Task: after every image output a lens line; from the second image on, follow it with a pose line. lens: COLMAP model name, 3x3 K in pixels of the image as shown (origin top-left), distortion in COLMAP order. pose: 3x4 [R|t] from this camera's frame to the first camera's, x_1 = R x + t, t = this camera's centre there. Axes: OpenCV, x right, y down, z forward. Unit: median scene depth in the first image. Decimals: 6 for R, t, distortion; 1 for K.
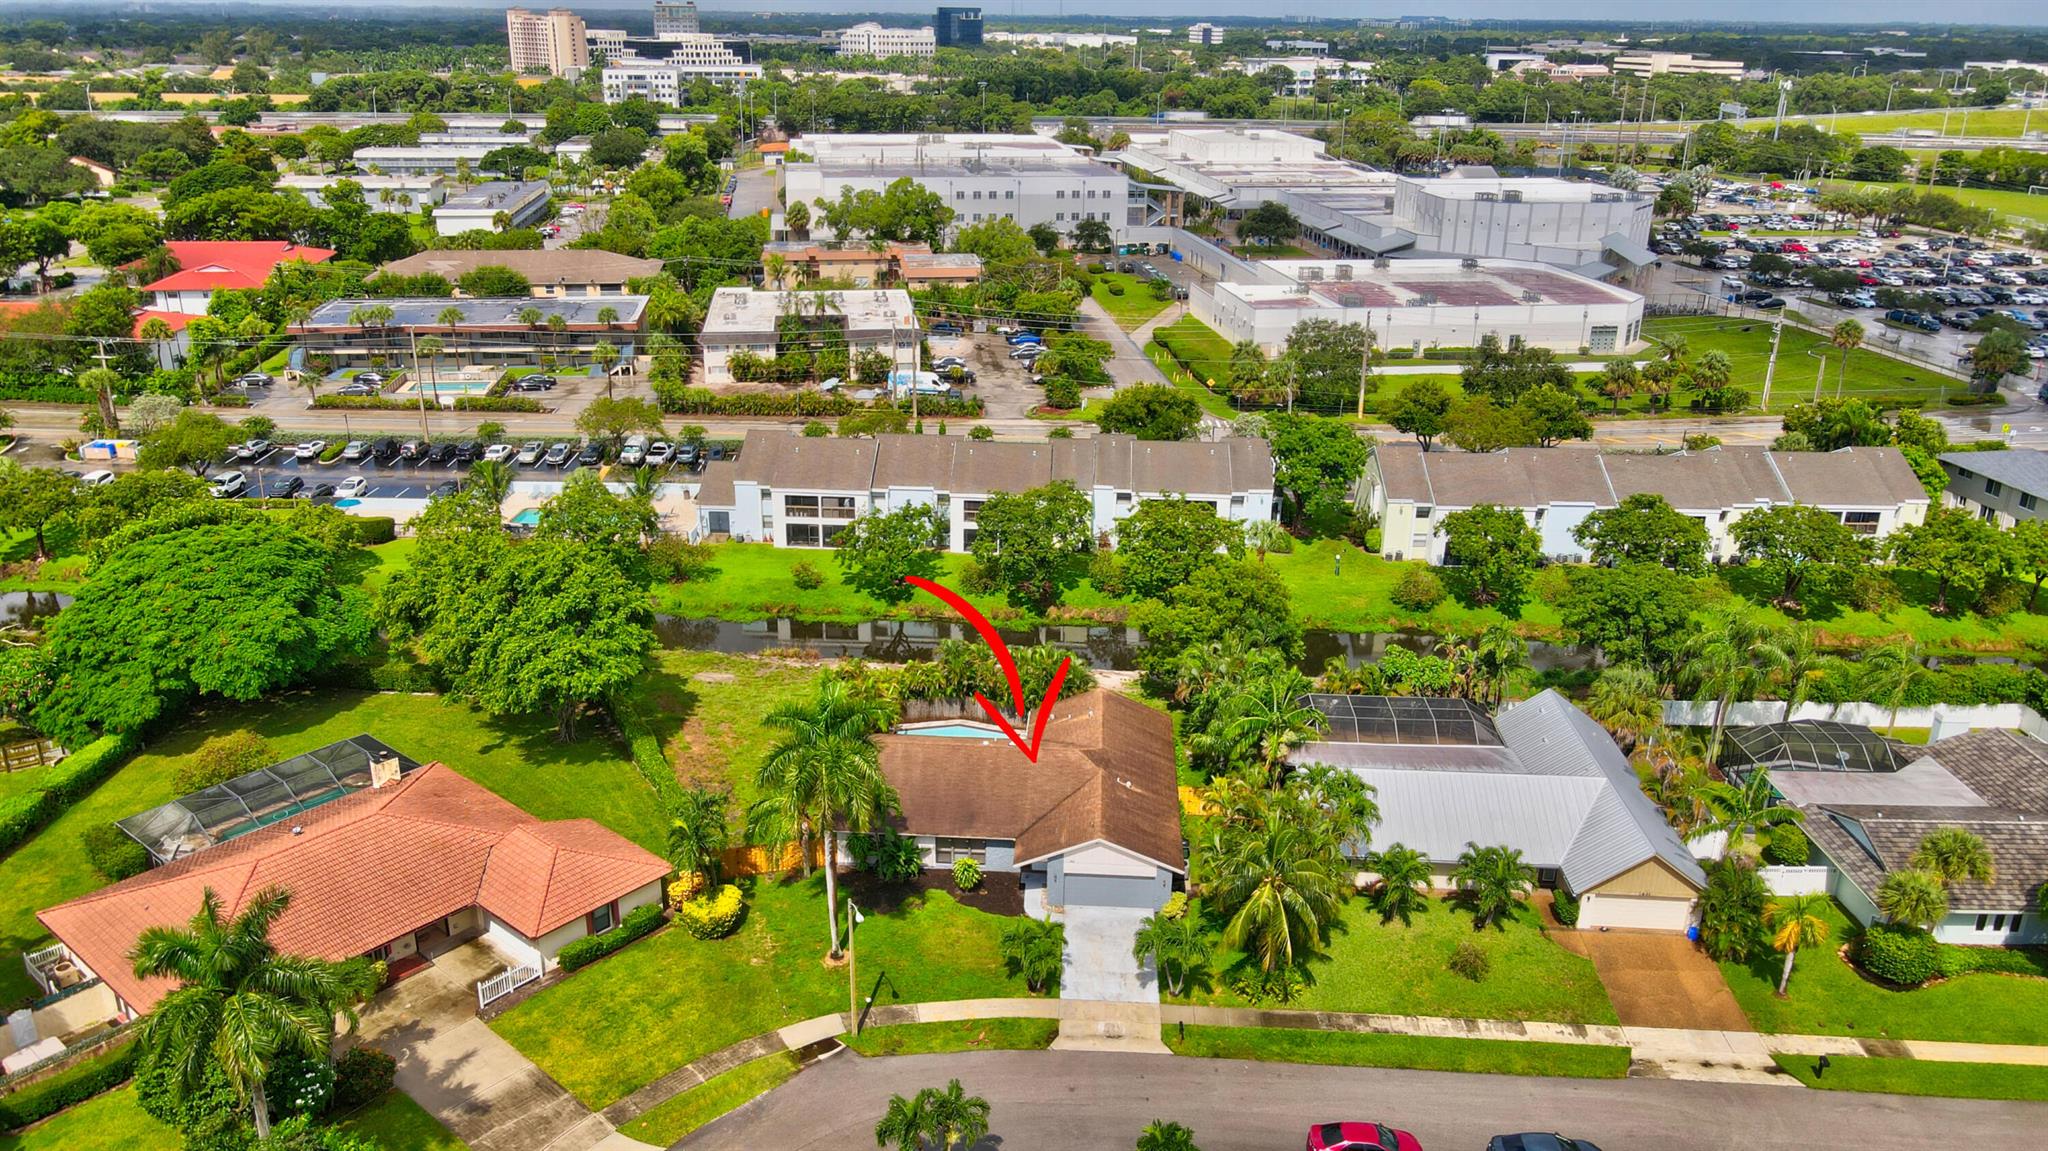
lens RADIAL K [[1490.4, 0, 1009.7], [0, 1490.4, 575.4], [0, 0, 1]] dist [-0.002280, 0.011911]
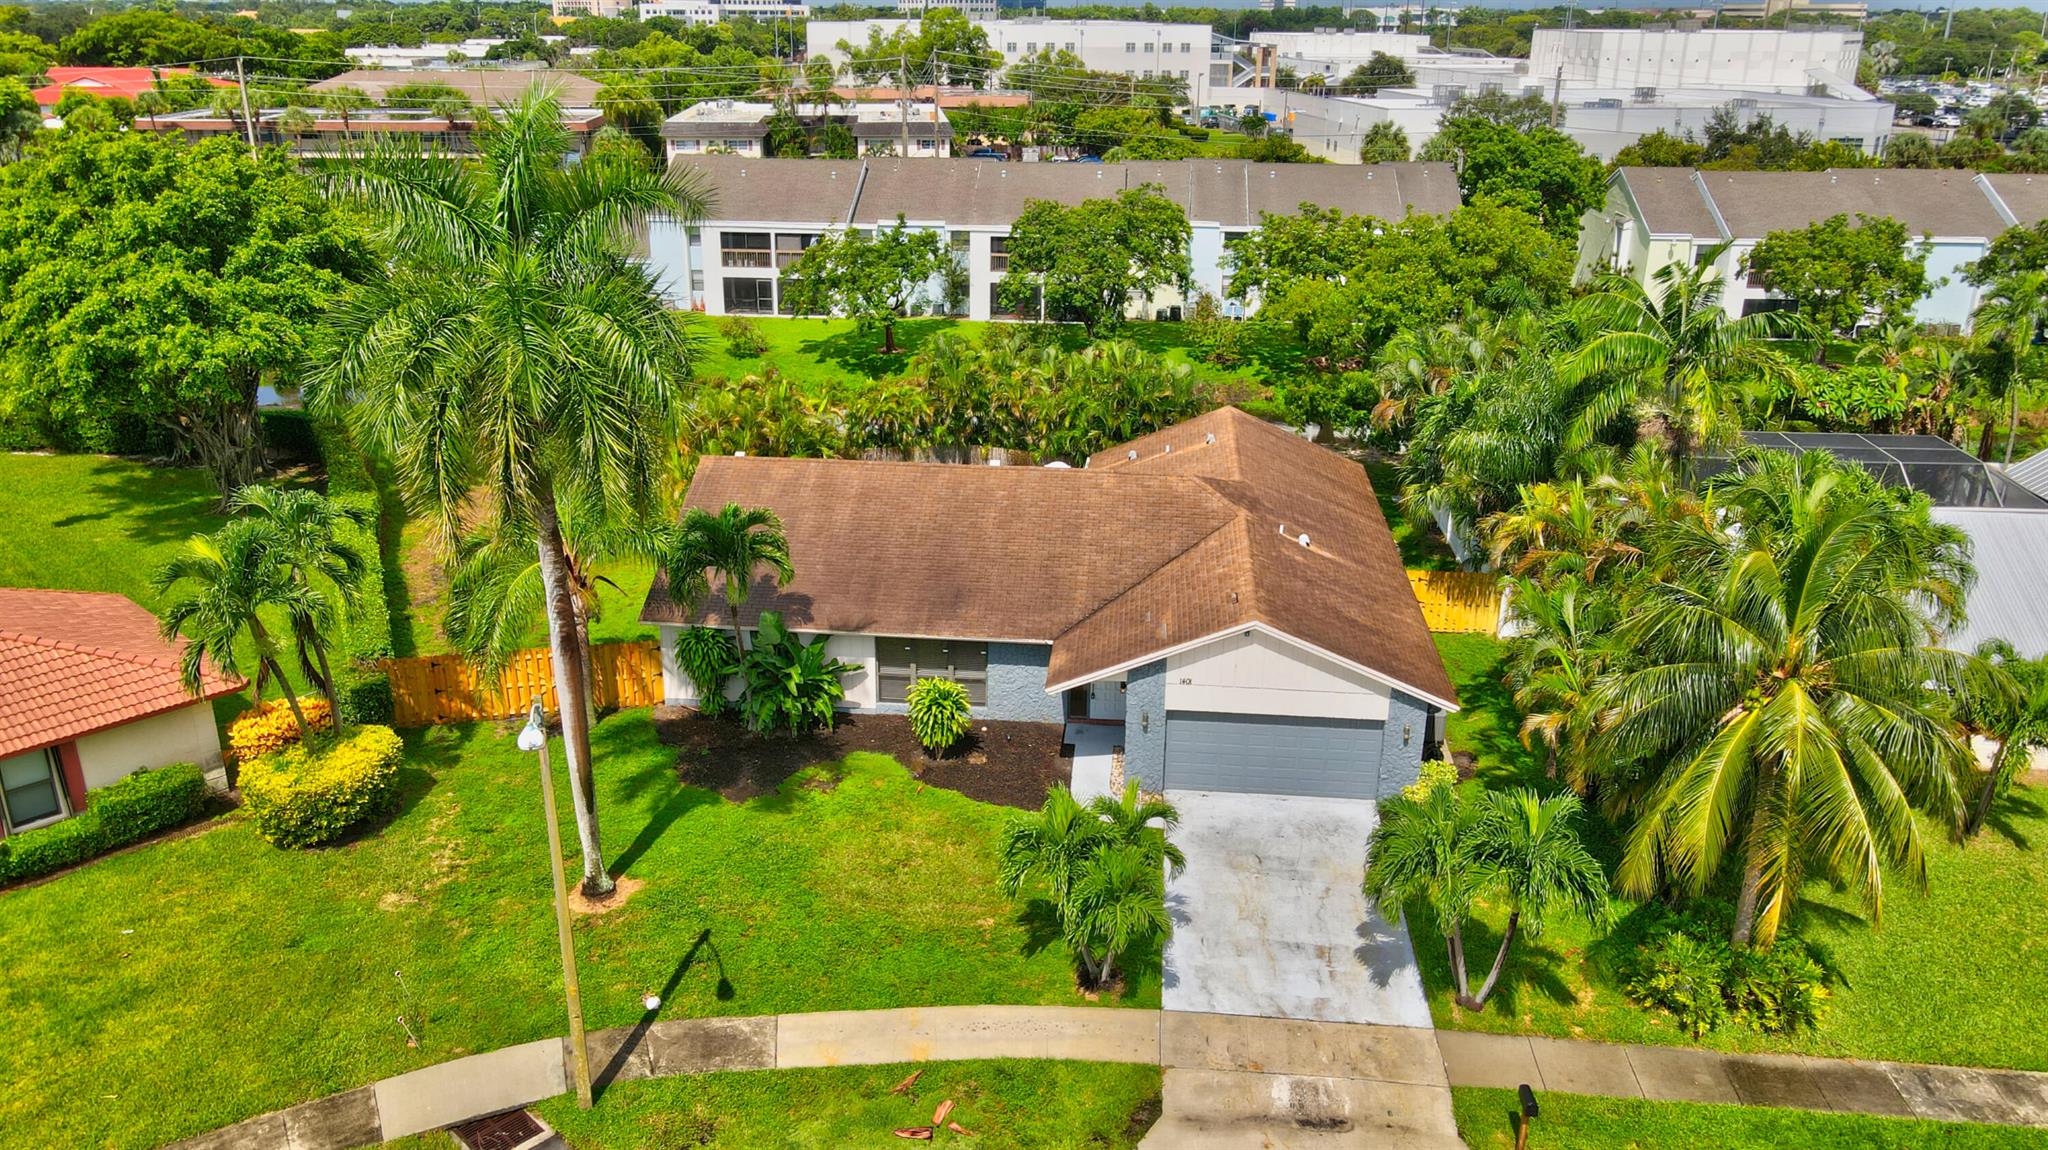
lens RADIAL K [[1493.9, 0, 1024.0], [0, 1493.9, 575.0], [0, 0, 1]] dist [0.006572, 0.005110]
pose [[0.999494, 0.010880, -0.029879, 0.008343], [-0.010874, 0.999941, 0.000383, 0.159192], [0.029881, -0.000058, 0.999553, 0.566913]]
